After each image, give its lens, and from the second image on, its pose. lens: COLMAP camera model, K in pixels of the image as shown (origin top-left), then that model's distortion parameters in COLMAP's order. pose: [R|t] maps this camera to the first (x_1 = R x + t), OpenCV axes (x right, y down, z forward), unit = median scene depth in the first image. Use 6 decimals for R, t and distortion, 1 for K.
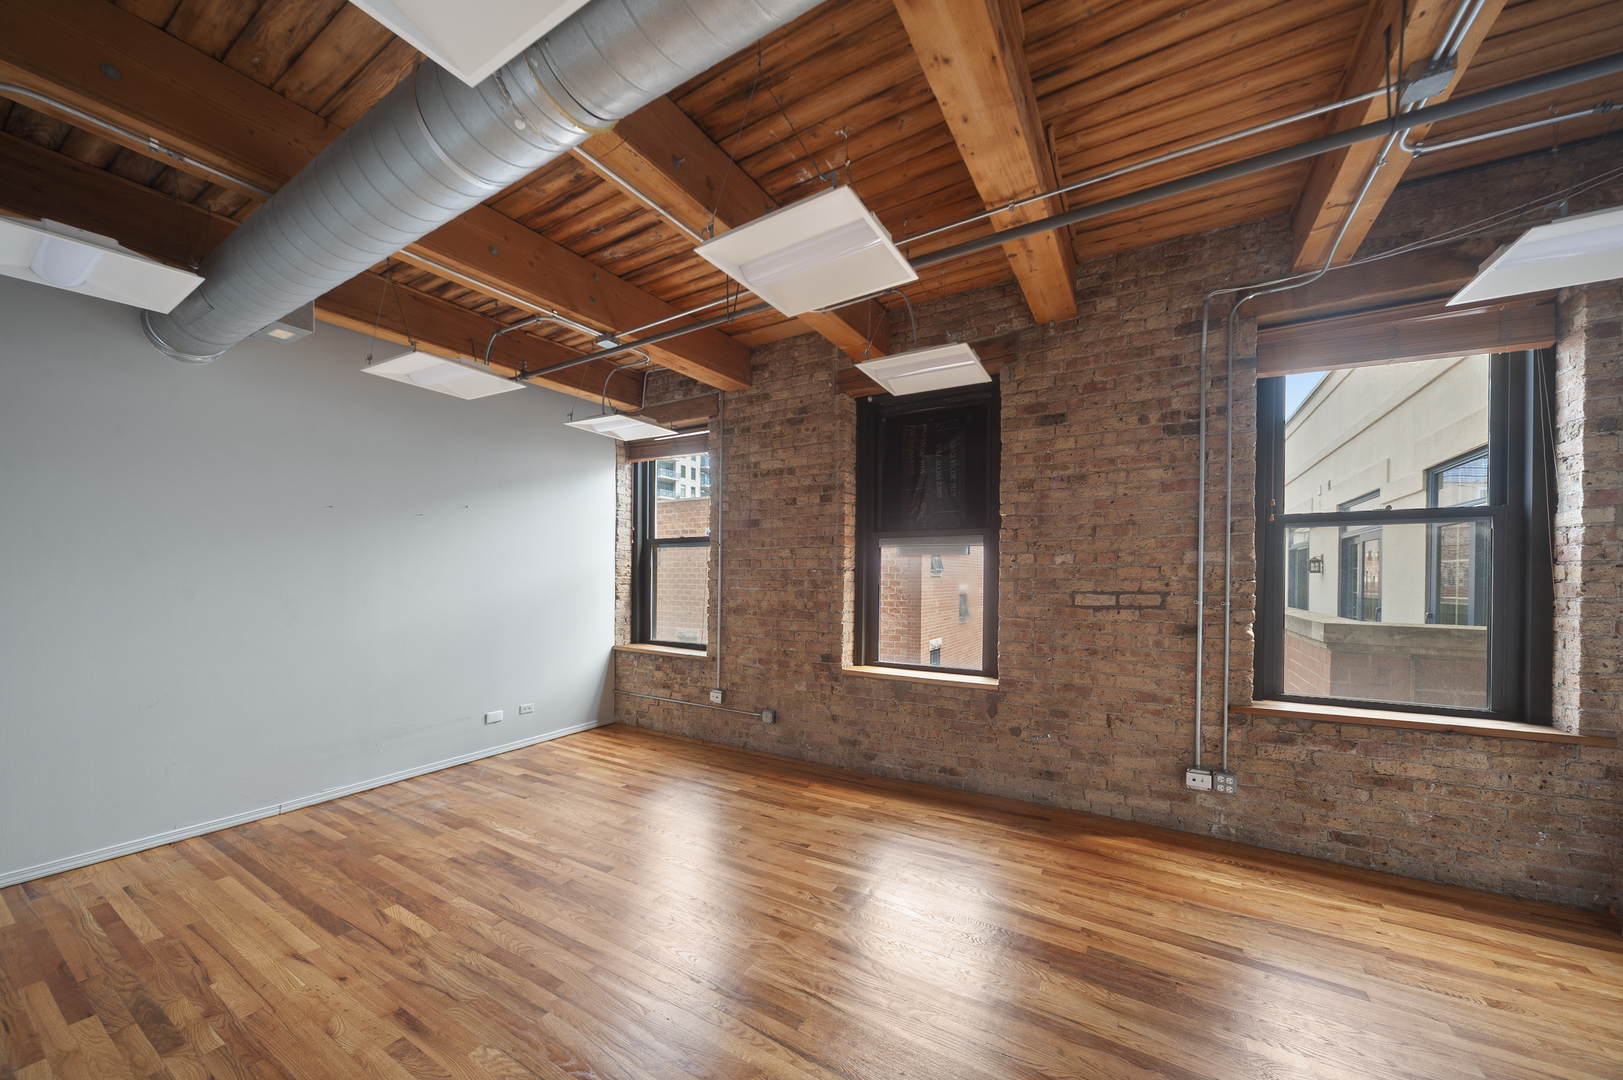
lens RADIAL K [[568.4, 0, 813.0], [0, 568.4, 577.9], [0, 0, 1]] dist [-0.003802, -0.000322]
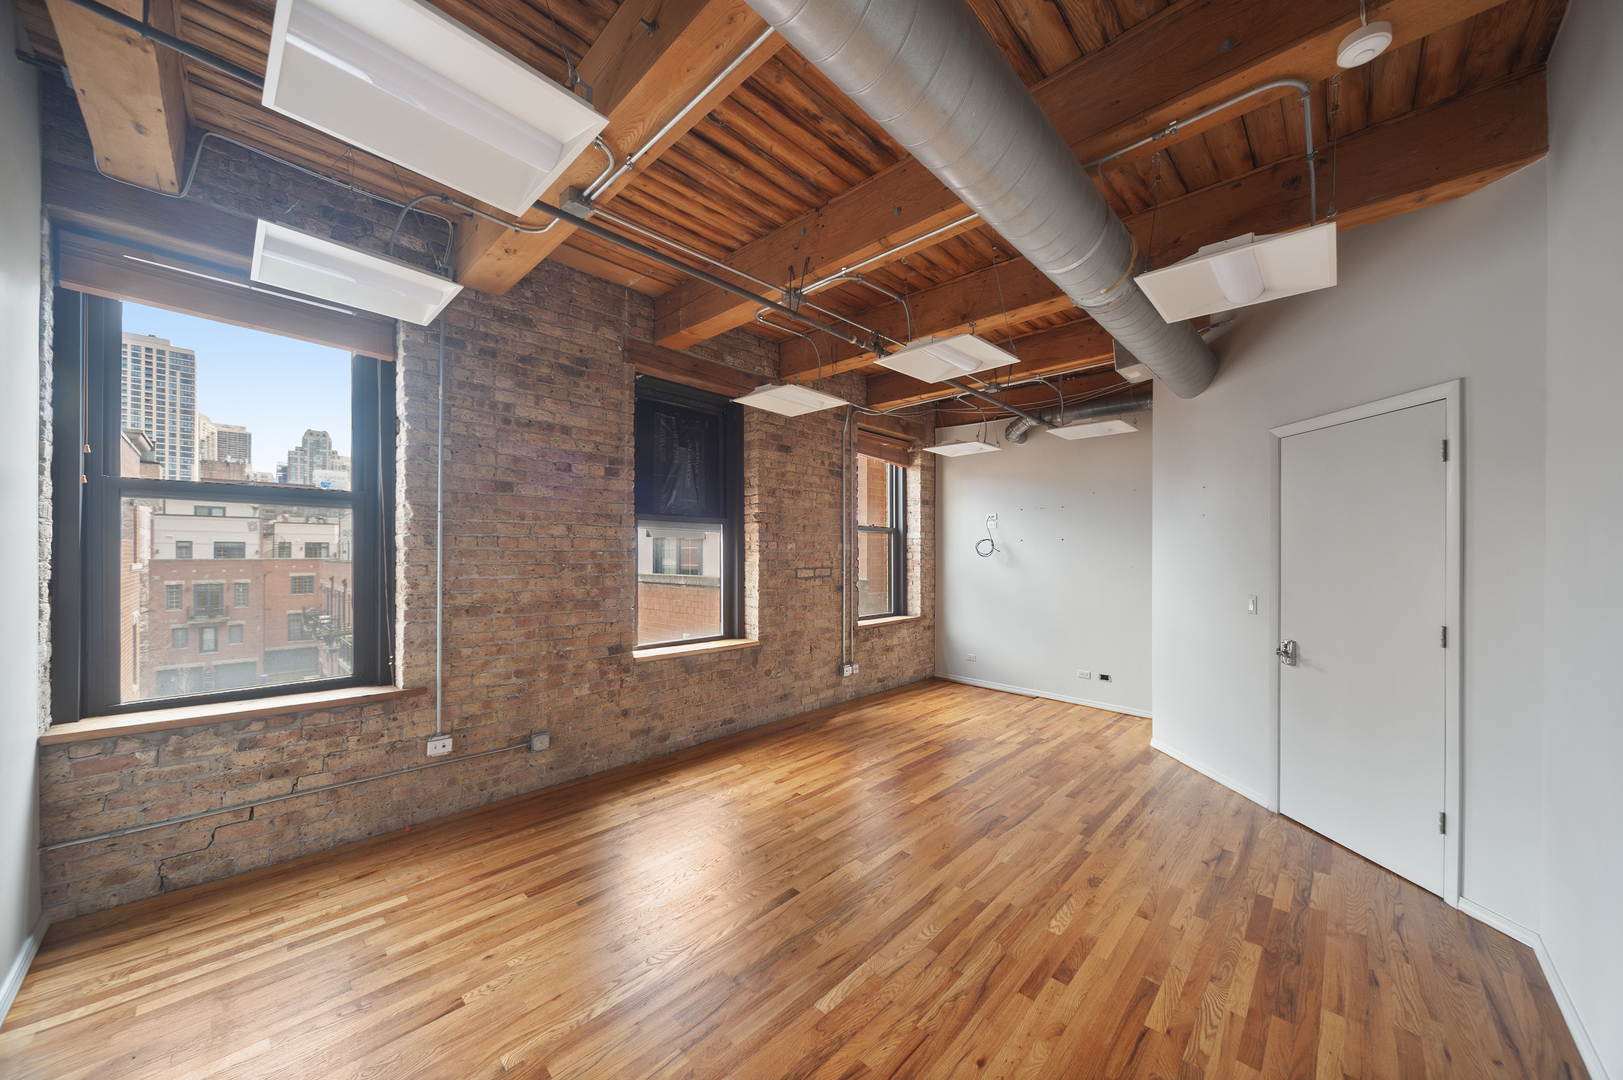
lens RADIAL K [[568.4, 0, 814.2], [0, 568.4, 550.5], [0, 0, 1]] dist [-0.003802, -0.000322]
pose [[0.229120, 0.002641, 0.973395, -0.771588], [-0.003411, 0.999992, -0.001910, -0.015528], [-0.973392, -0.002883, 0.229127, 0.480940]]
